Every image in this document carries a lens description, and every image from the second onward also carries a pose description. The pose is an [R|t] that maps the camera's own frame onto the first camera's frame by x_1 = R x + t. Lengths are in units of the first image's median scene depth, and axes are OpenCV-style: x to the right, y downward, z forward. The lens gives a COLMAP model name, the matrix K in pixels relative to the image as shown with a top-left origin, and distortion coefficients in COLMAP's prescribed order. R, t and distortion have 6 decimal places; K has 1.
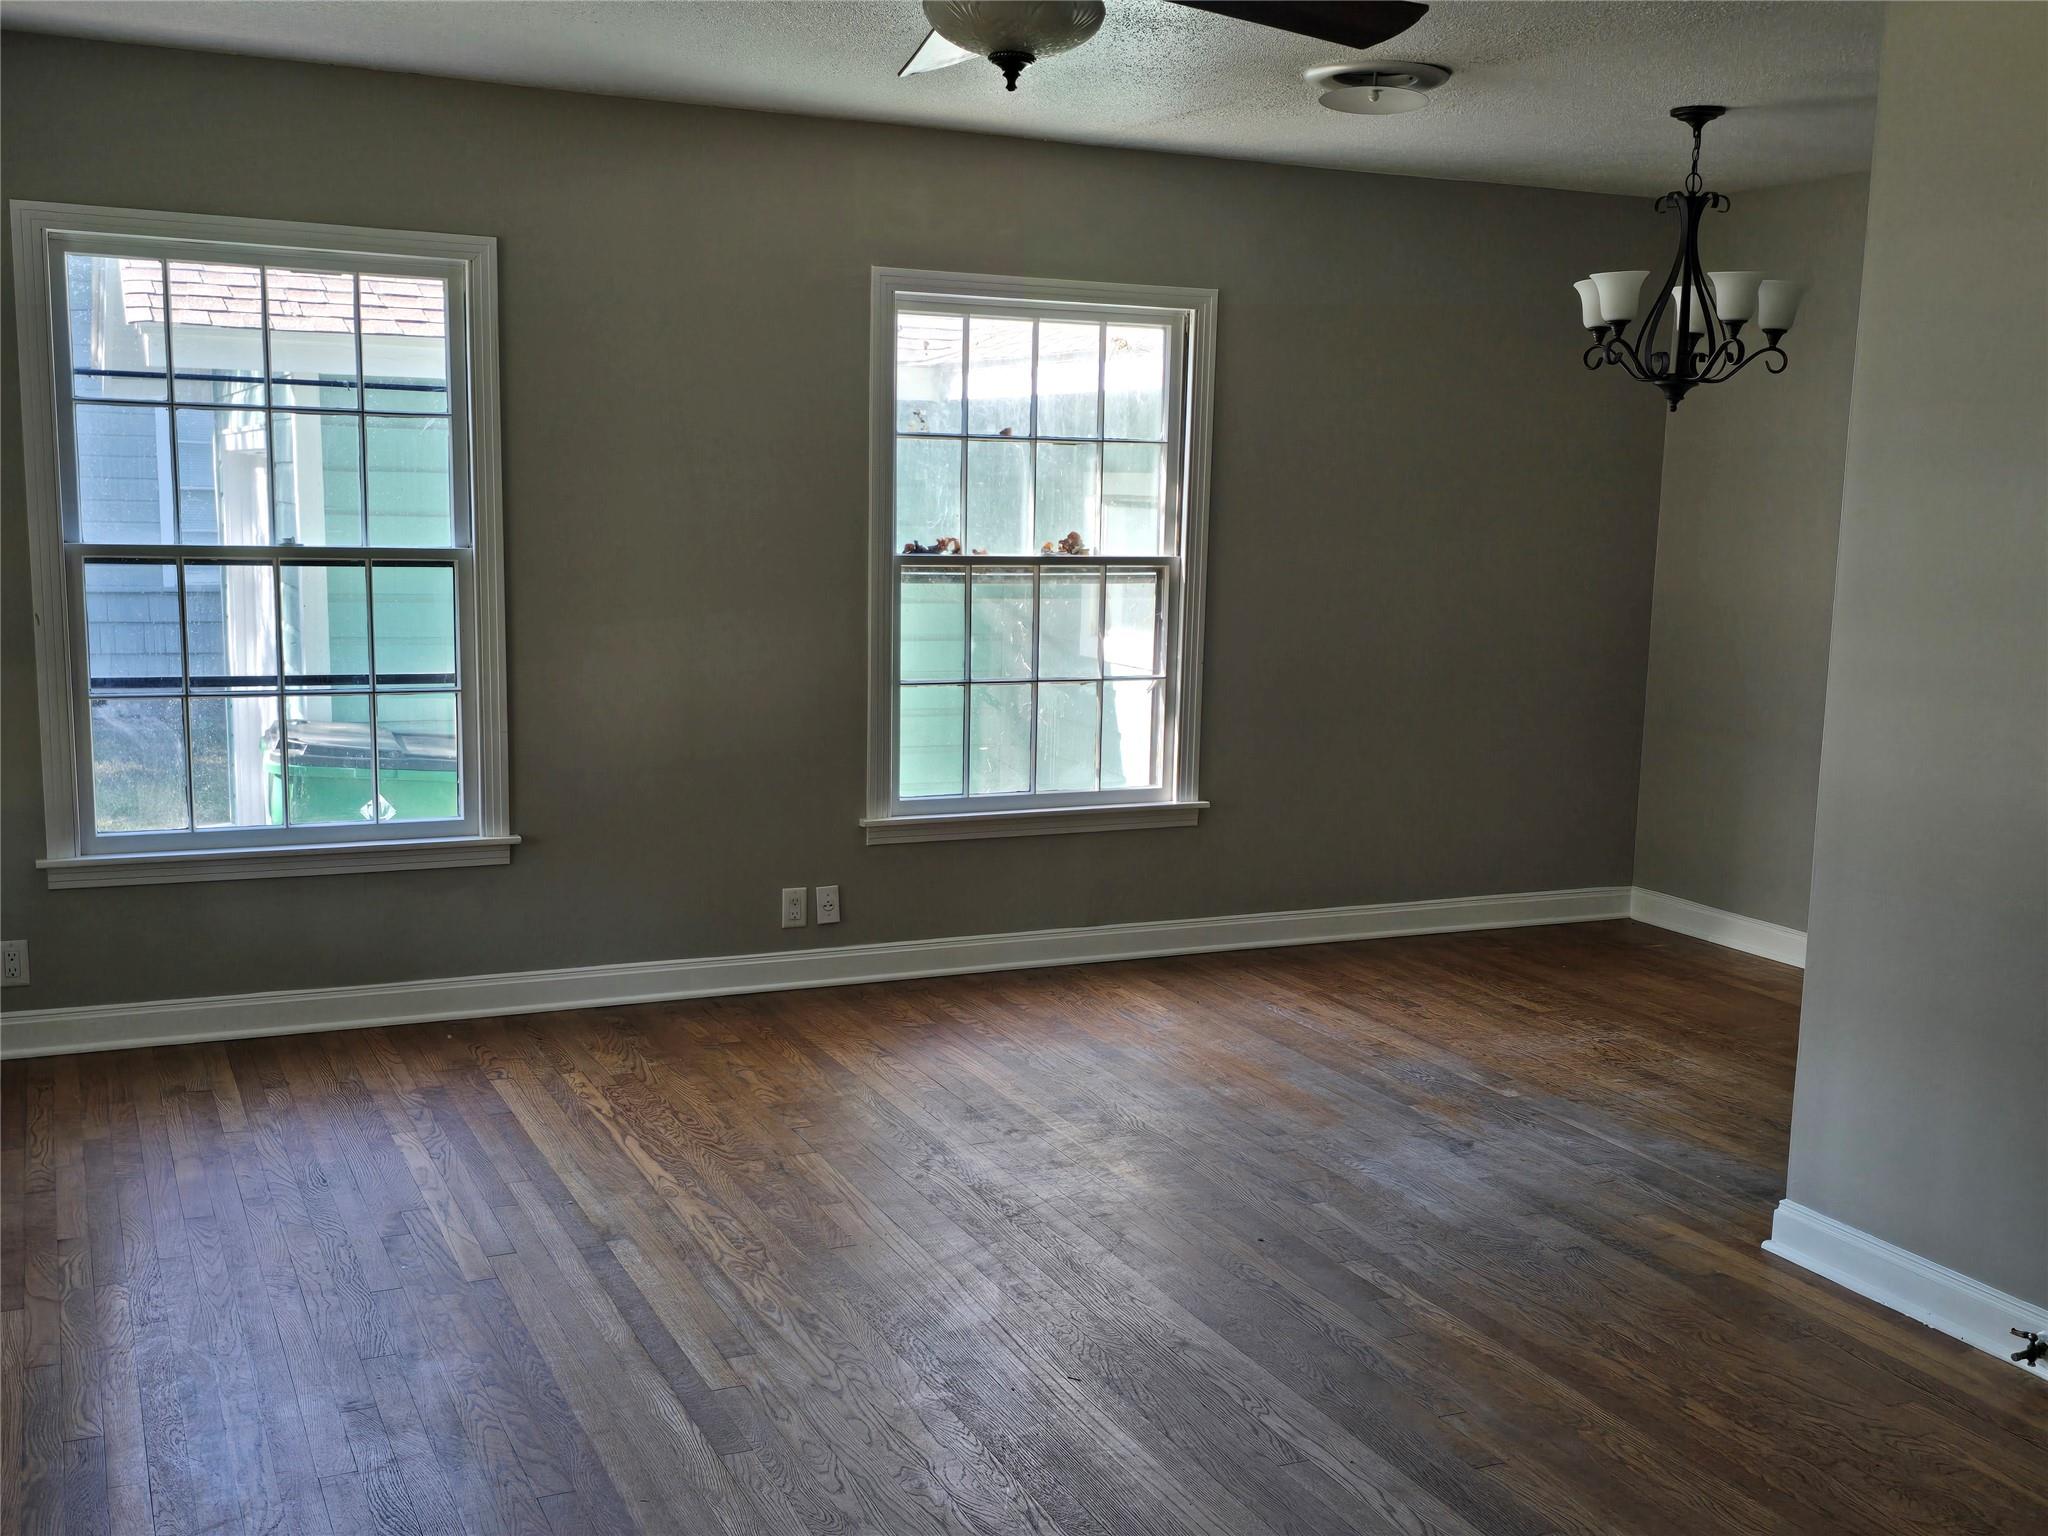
lens RADIAL K [[2167.0, 0, 1046.0], [0, 2167.0, 773.7], [0, 0, 1]] dist [0.059577, 0.000000]
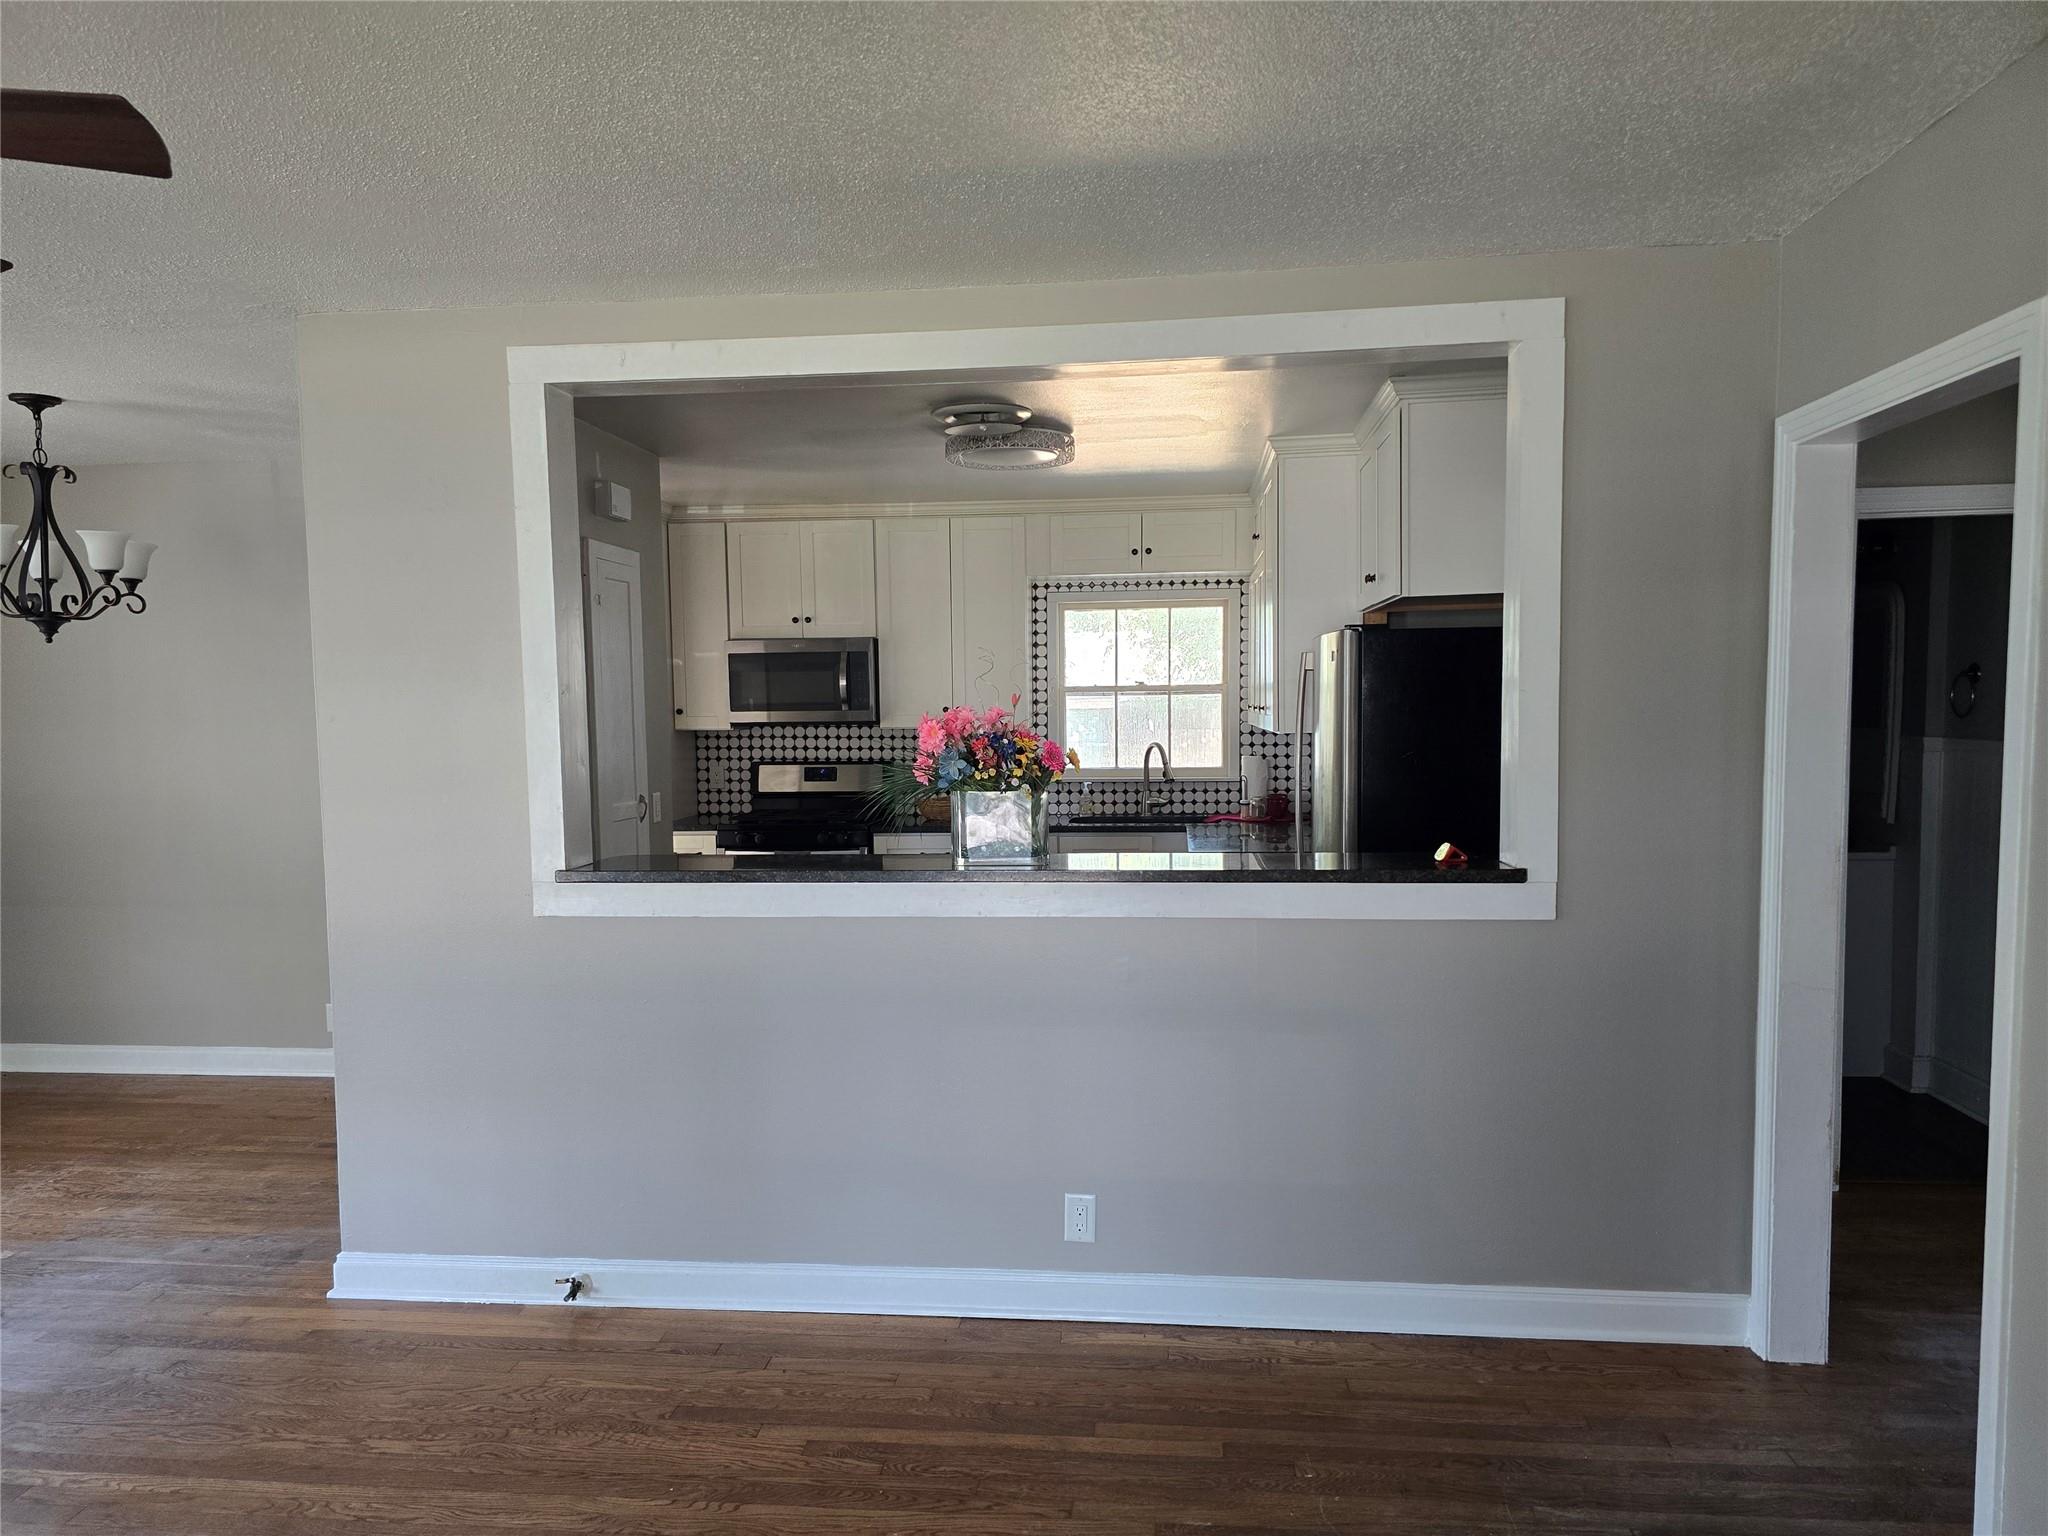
lens RADIAL K [[1383.6, 0, 1034.2], [0, 1383.6, 783.1], [0, 0, 1]] dist [0.061634, -0.048691]
pose [[0.512105, -0.082108, 0.854989, -0.110902], [0.137809, 0.990379, 0.012568, -0.026688], [-0.847795, 0.111389, 0.518493, 0.158939]]
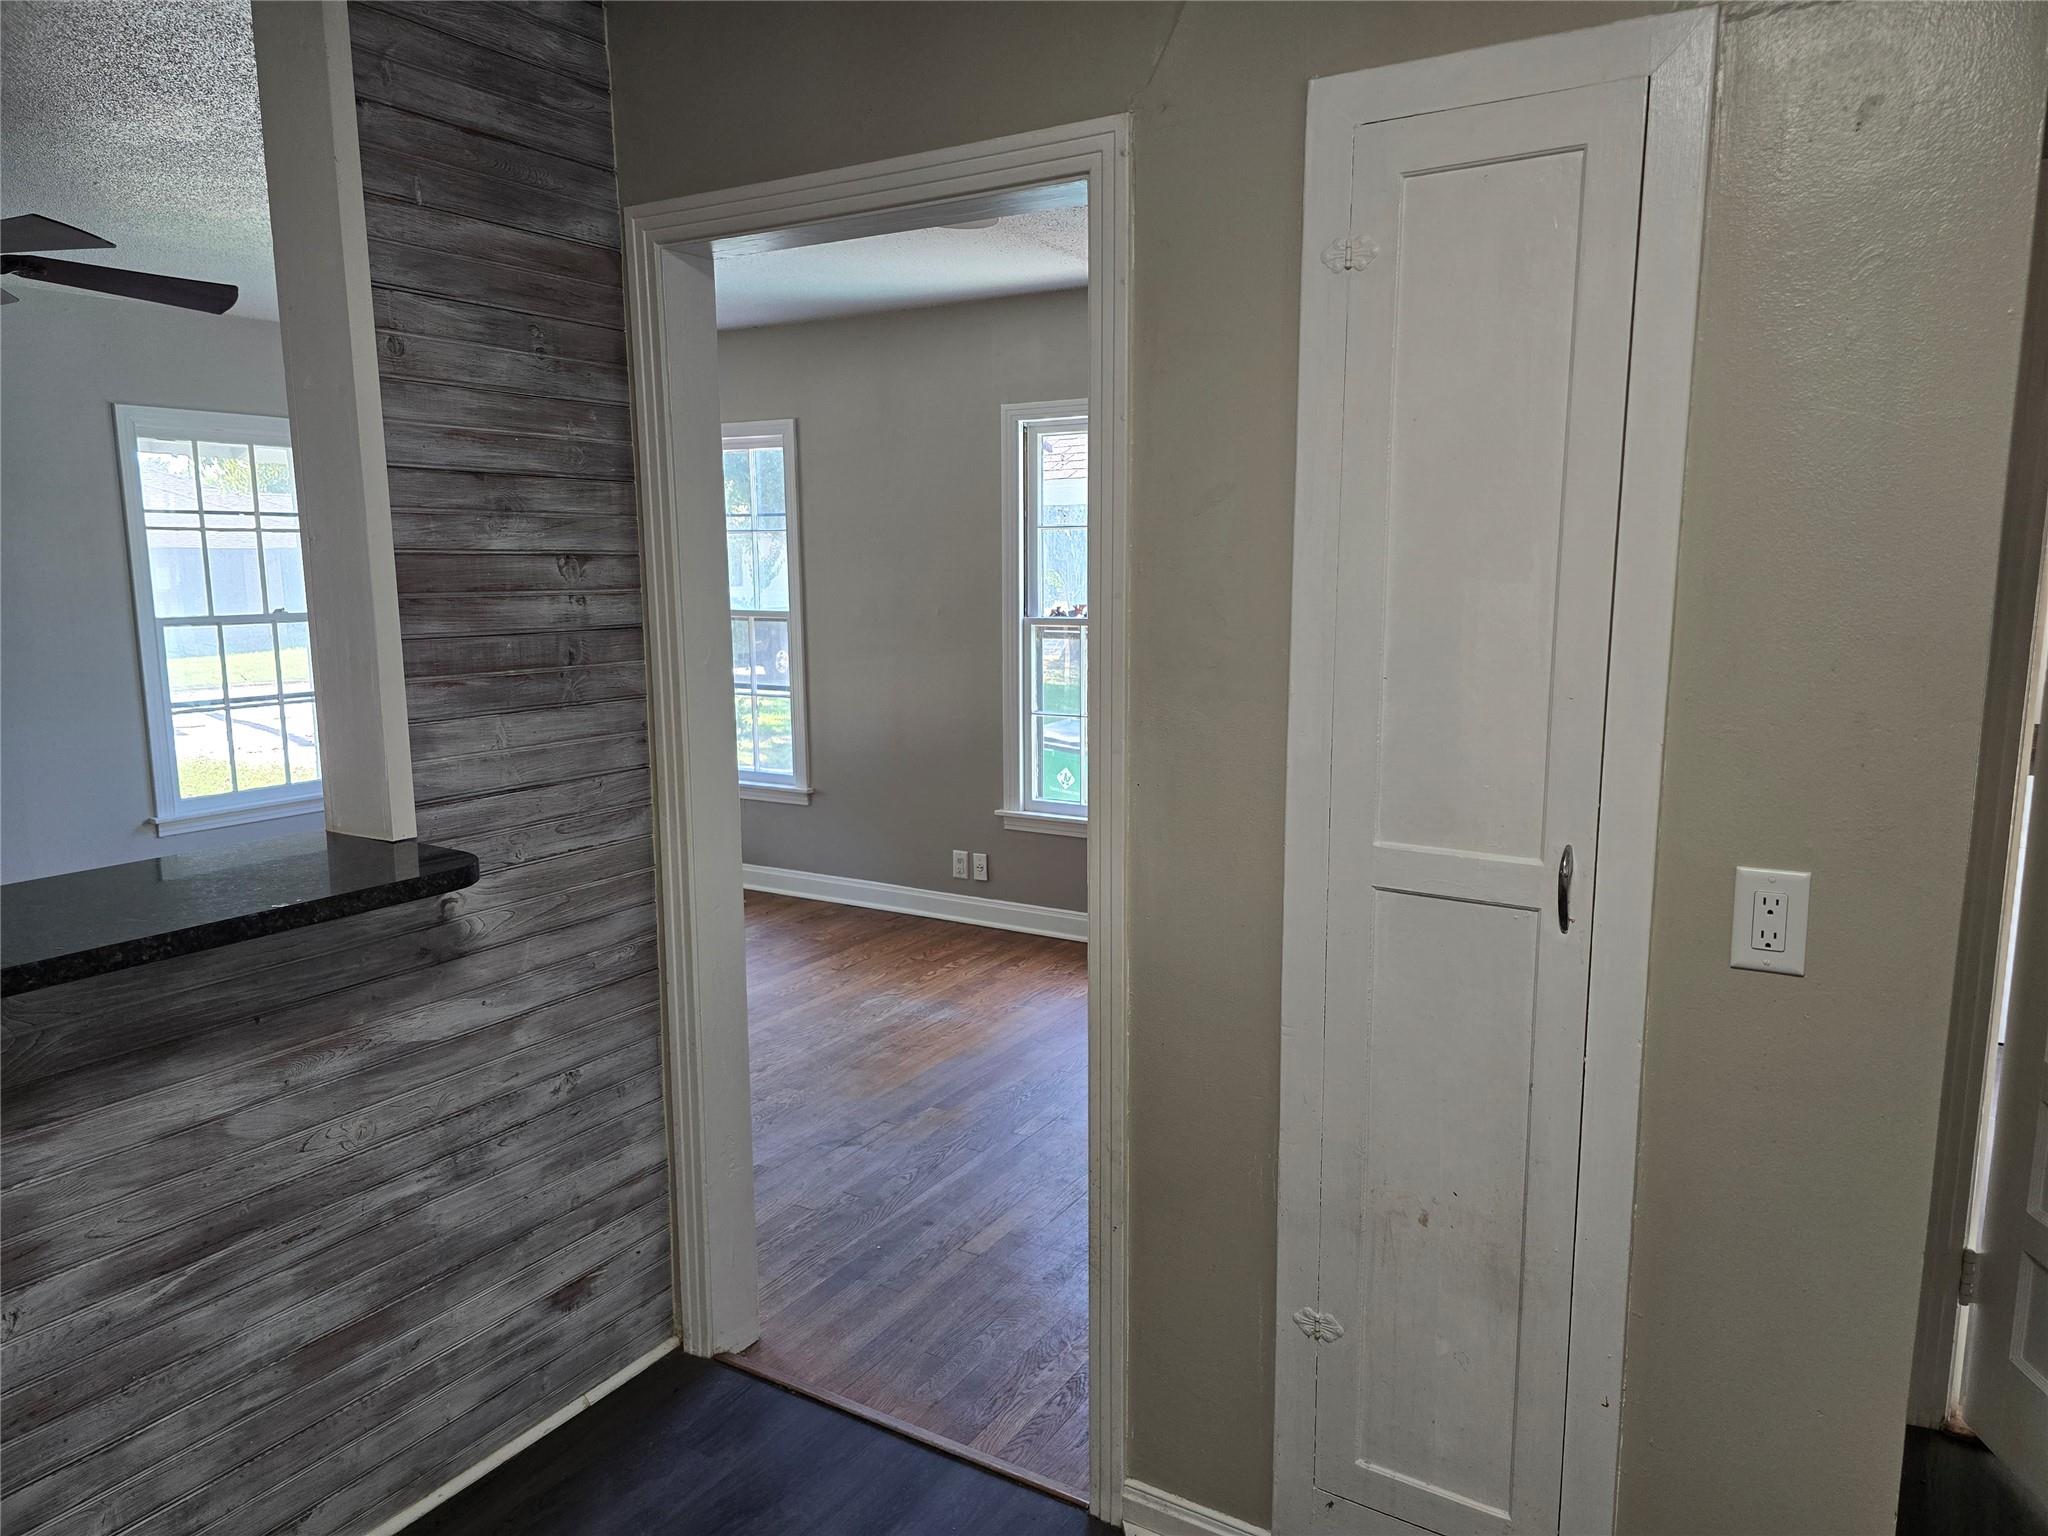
lens RADIAL K [[1383.6, 0, 1030.7], [0, 1383.6, 773.6], [0, 0, 1]] dist [0.061634, -0.048691]
pose [[0.562151, 0.109257, -0.819786, 0.785415], [-0.100685, 0.992903, 0.063287, -0.072405], [0.820883, 0.046964, 0.569162, 0.630982]]
